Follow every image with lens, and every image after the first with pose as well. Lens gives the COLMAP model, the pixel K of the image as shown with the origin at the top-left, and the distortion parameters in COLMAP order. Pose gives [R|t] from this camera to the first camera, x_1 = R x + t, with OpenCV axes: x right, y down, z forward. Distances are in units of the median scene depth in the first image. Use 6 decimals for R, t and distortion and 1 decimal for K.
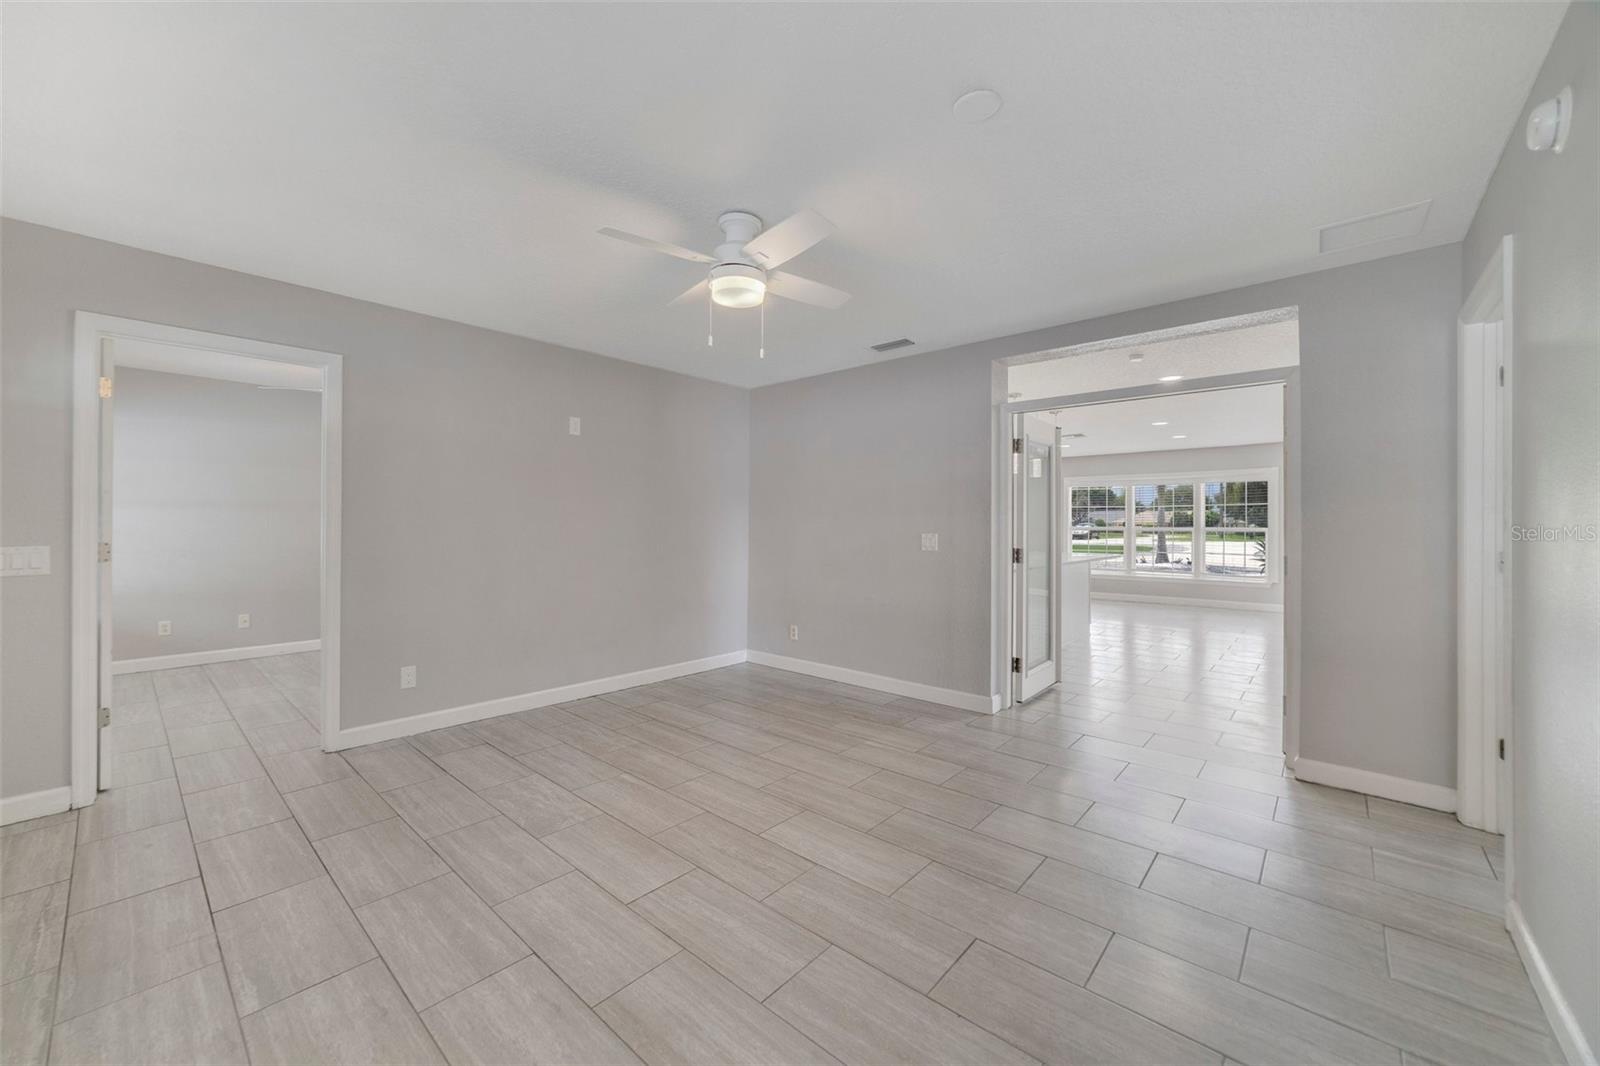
lens RADIAL K [[611.9, 0, 789.3], [0, 611.9, 527.9], [0, 0, 1]] dist [-0.002190, 0.000190]
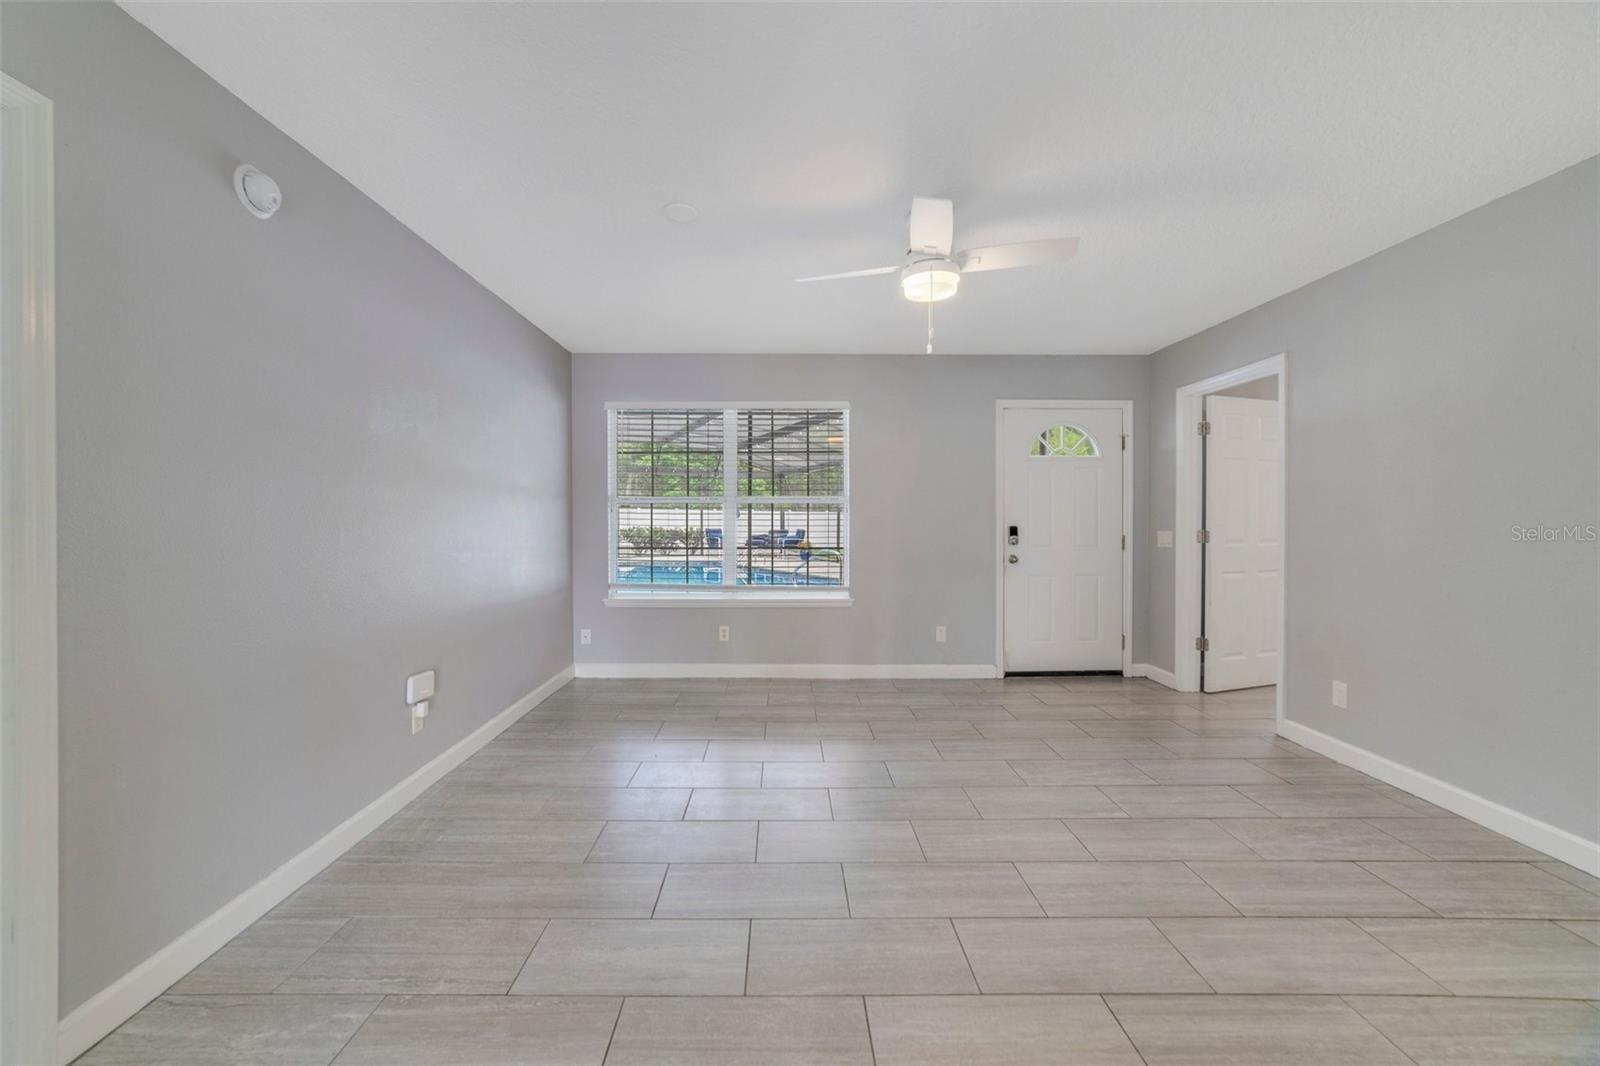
lens RADIAL K [[611.9, 0, 790.6], [0, 611.9, 529.1], [0, 0, 1]] dist [-0.002190, 0.000190]
pose [[-0.747667, 0.000218, -0.664074, 0.617505], [-0.002901, 0.999989, 0.003594, 0.009775], [0.664068, 0.004614, -0.747658, 1.296403]]
